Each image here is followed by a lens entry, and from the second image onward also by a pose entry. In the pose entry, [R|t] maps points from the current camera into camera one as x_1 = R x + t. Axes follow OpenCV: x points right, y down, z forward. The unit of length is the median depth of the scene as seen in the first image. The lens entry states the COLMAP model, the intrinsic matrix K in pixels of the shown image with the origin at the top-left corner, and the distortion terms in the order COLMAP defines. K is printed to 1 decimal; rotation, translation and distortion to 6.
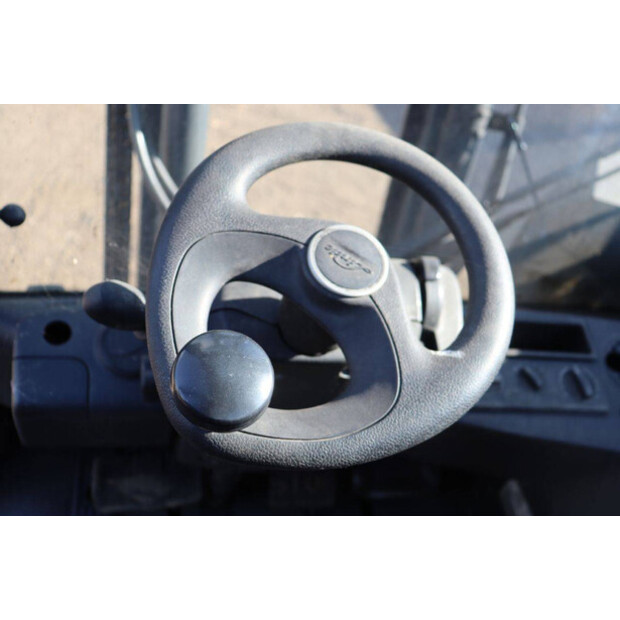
lens RADIAL K [[691.6, 0, 310.1], [0, 691.6, 311.1], [0, 0, 1]] dist [-0.011976, 0.000000]
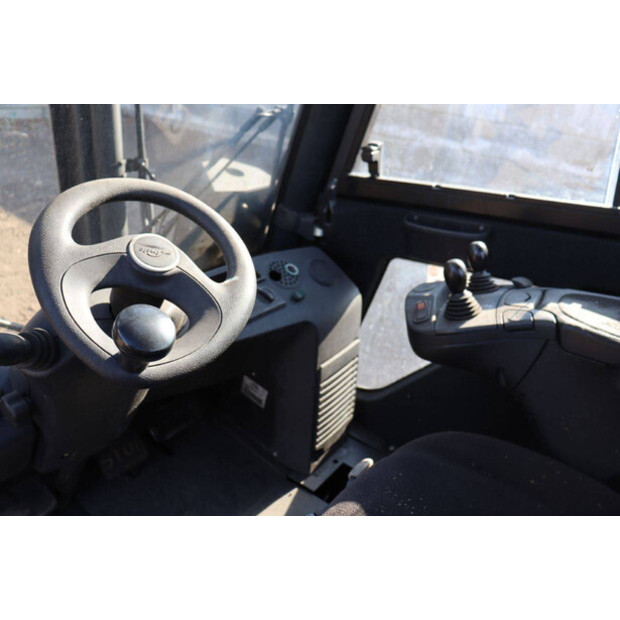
lens RADIAL K [[533.7, 0, 307.3], [0, 533.7, 308.8], [0, 0, 1]] dist [-0.108852, 0.032923]
pose [[0.753982, -0.404601, 0.517503, -0.375013], [0.404287, 0.906740, 0.119889, 0.043702], [-0.517748, 0.118825, 0.847241, -0.228537]]
